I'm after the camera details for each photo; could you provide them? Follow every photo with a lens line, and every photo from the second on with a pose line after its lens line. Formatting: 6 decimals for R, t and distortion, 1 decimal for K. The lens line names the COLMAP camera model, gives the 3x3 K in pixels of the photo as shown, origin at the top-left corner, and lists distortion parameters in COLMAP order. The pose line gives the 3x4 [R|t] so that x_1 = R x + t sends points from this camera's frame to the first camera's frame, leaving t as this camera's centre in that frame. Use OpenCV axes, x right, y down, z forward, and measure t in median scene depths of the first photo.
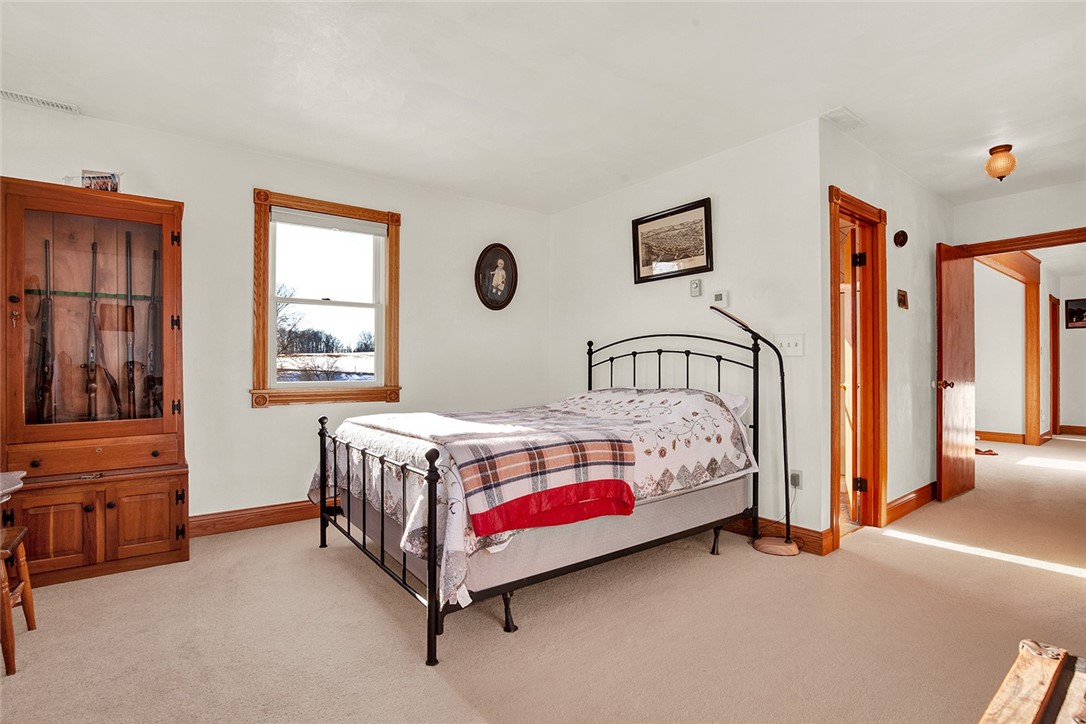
lens RADIAL K [[525.6, 0, 543.0], [0, 525.6, 362.0], [0, 0, 1]] dist [-0.001815, -0.000177]
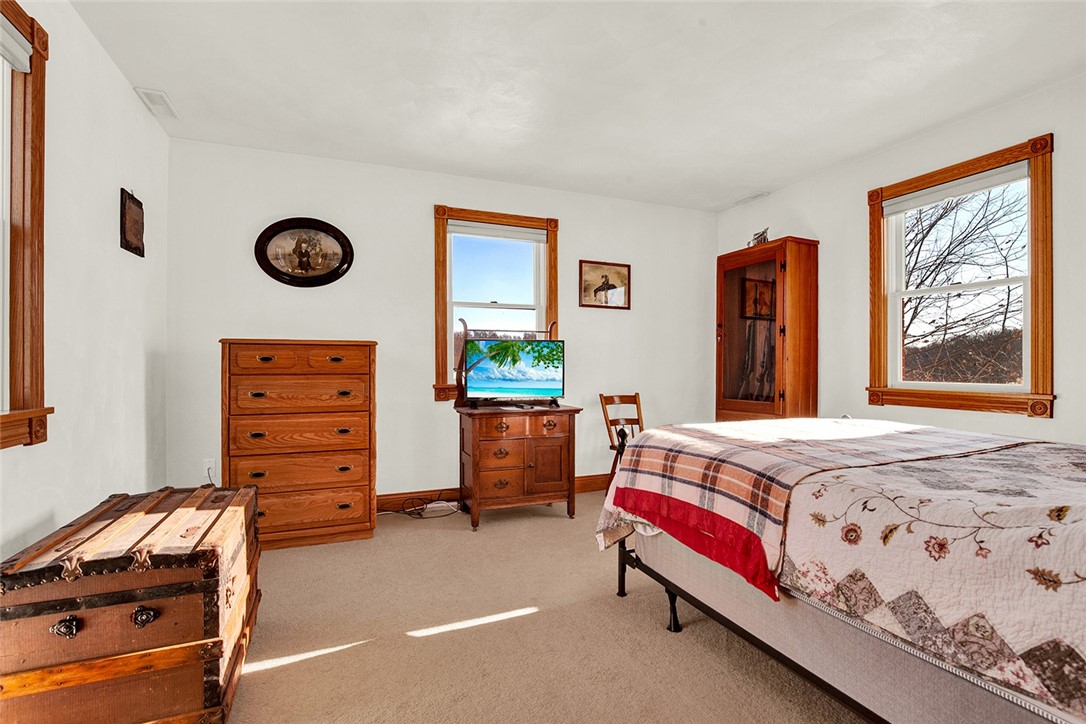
lens RADIAL K [[509.5, 0, 543.0], [0, 509.5, 362.0], [0, 0, 1]] dist [0.001520, 0.000435]
pose [[-0.224813, -0.001700, -0.974400, 0.781121], [-0.000088, 0.999999, -0.001724, 0.006883], [0.974402, -0.000302, -0.224813, 0.827473]]
